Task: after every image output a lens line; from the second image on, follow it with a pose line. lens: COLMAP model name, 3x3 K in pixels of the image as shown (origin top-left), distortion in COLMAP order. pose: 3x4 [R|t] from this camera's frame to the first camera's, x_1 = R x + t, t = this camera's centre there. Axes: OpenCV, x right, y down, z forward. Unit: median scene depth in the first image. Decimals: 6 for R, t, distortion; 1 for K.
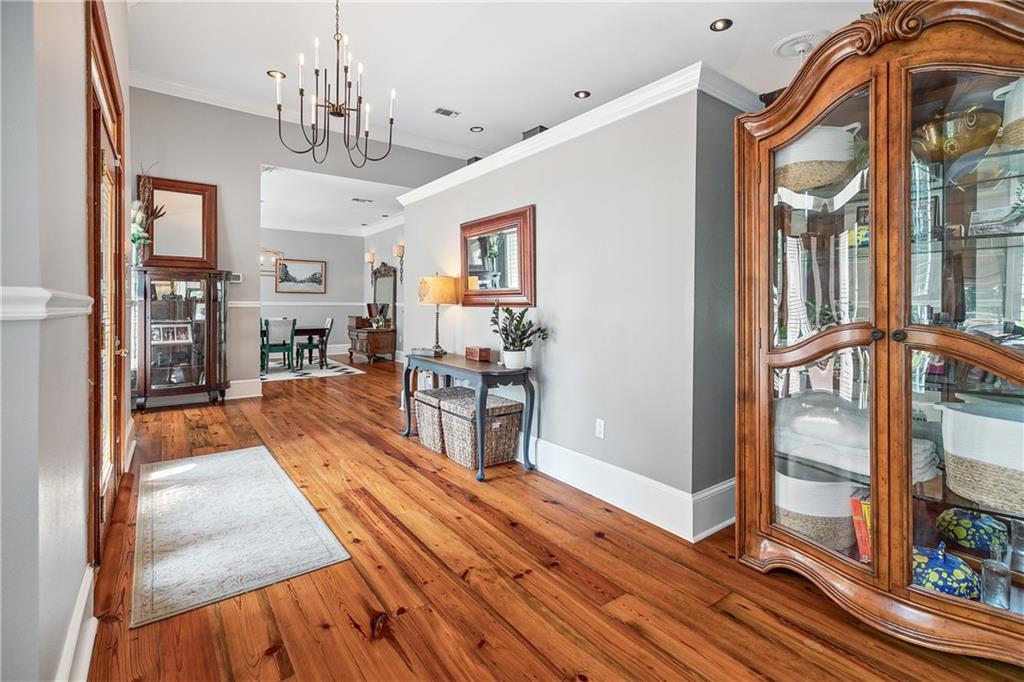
lens RADIAL K [[468.7, 0, 514.0], [0, 468.7, 305.4], [0, 0, 1]] dist [0.001091, 0.000129]
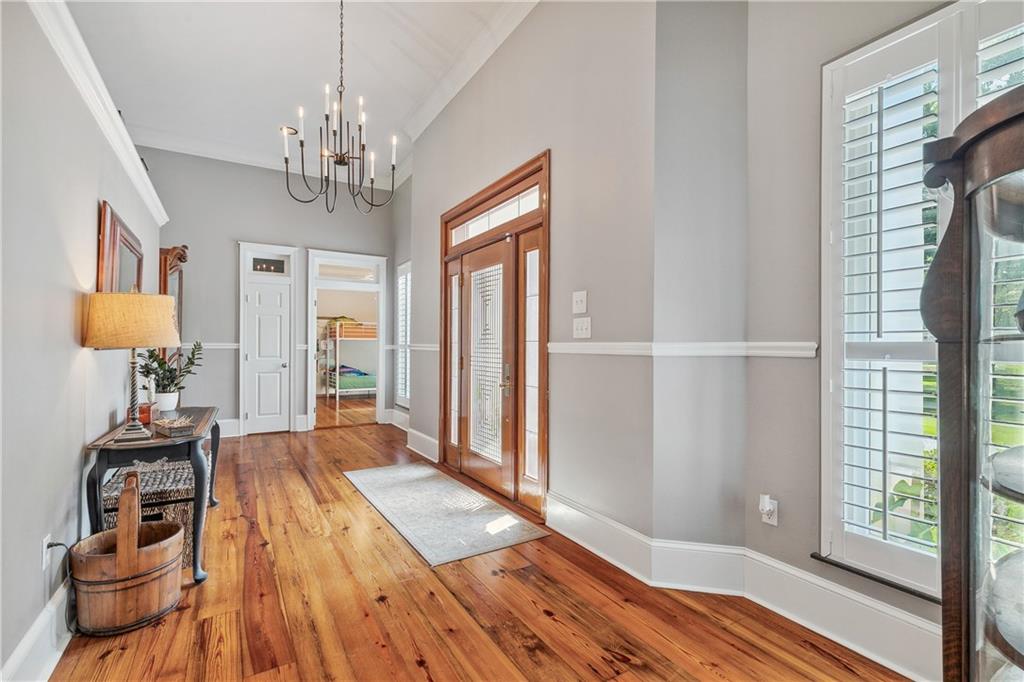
lens RADIAL K [[462.8, 0, 512.0], [0, 462.8, 341.0], [0, 0, 1]] dist [-0.000052, -0.000007]
pose [[-0.995669, -0.006218, 0.092756, -0.911926], [-0.006976, 0.999945, -0.007848, -0.010437], [-0.092702, -0.008461, -0.995658, 2.123896]]
